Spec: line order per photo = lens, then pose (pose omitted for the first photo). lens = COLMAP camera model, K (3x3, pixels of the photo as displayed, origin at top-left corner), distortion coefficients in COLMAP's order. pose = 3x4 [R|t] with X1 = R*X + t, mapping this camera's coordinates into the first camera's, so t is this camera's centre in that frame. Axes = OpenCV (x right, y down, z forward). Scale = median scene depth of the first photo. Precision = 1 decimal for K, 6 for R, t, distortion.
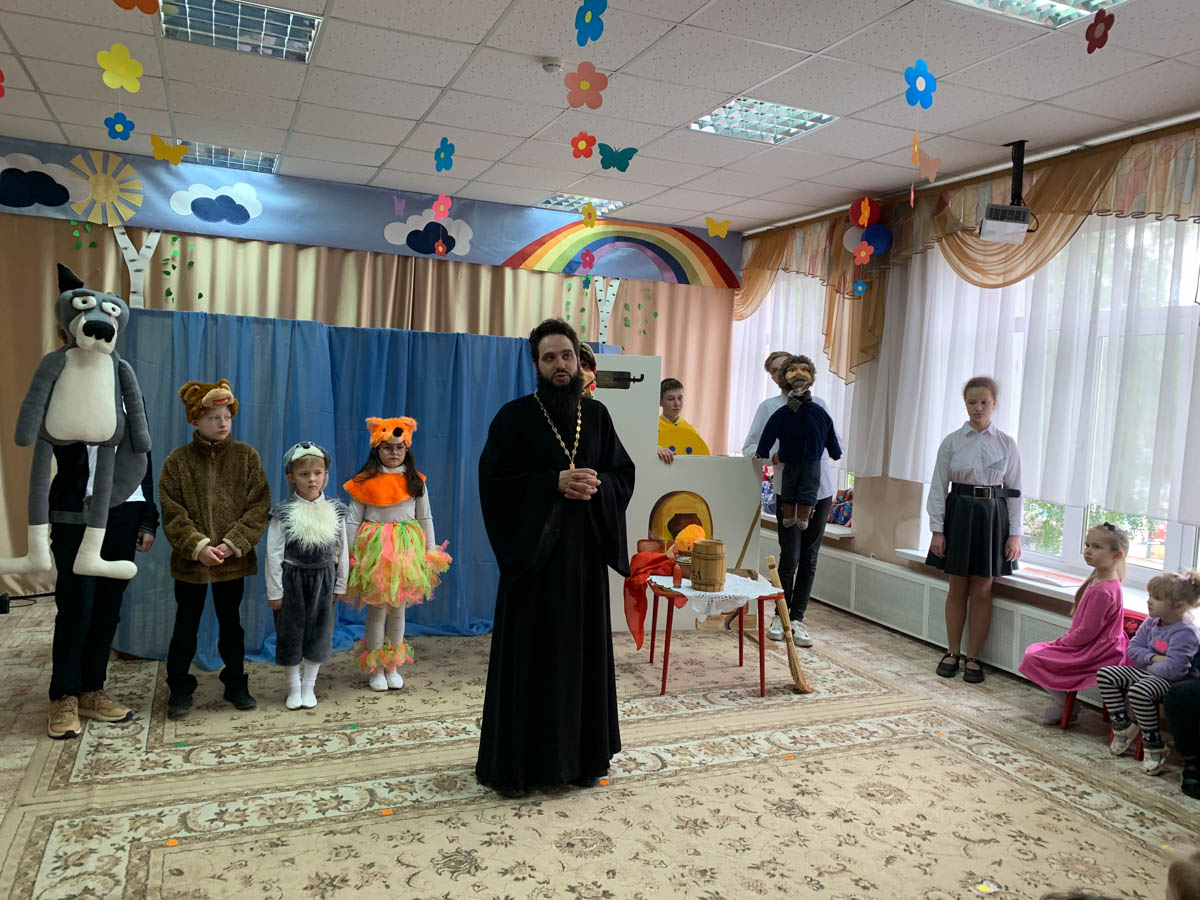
lens RADIAL K [[909.7, 0, 606.1], [0, 909.7, 451.5], [0, 0, 1]] dist [0.024394, -0.018459]
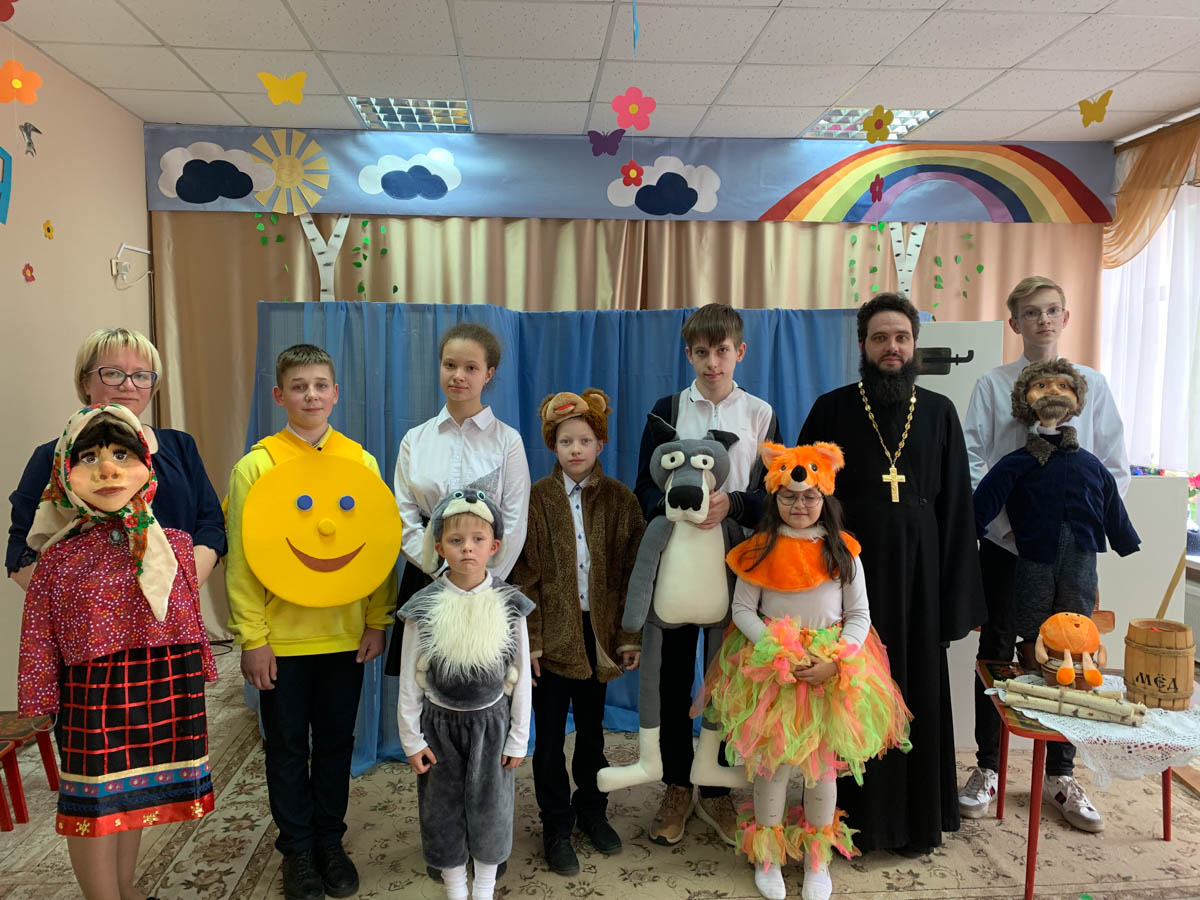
lens RADIAL K [[909.7, 0, 597.2], [0, 909.7, 441.2], [0, 0, 1]] dist [0.024394, -0.018459]
pose [[0.945062, -0.023999, -0.326008, 0.000372], [0.022096, 0.999710, -0.009537, -0.019415], [0.326142, 0.001810, 0.945319, 0.283726]]
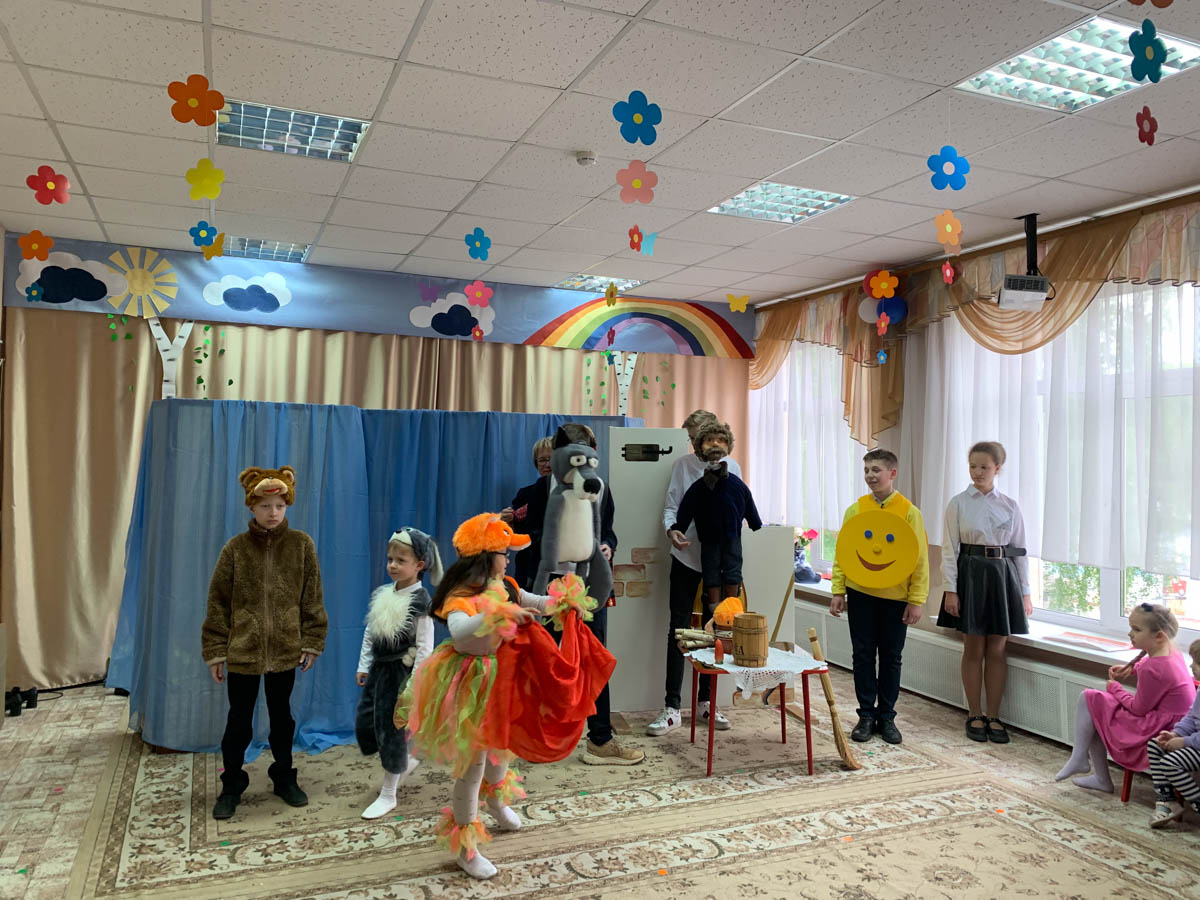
lens RADIAL K [[909.7, 0, 601.9], [0, 909.7, 429.2], [0, 0, 1]] dist [0.024394, -0.018459]
pose [[0.999607, -0.028002, -0.001583, -0.031600], [0.027711, 0.994761, -0.098403, -0.006878], [0.004330, 0.098320, 0.995145, -0.006940]]
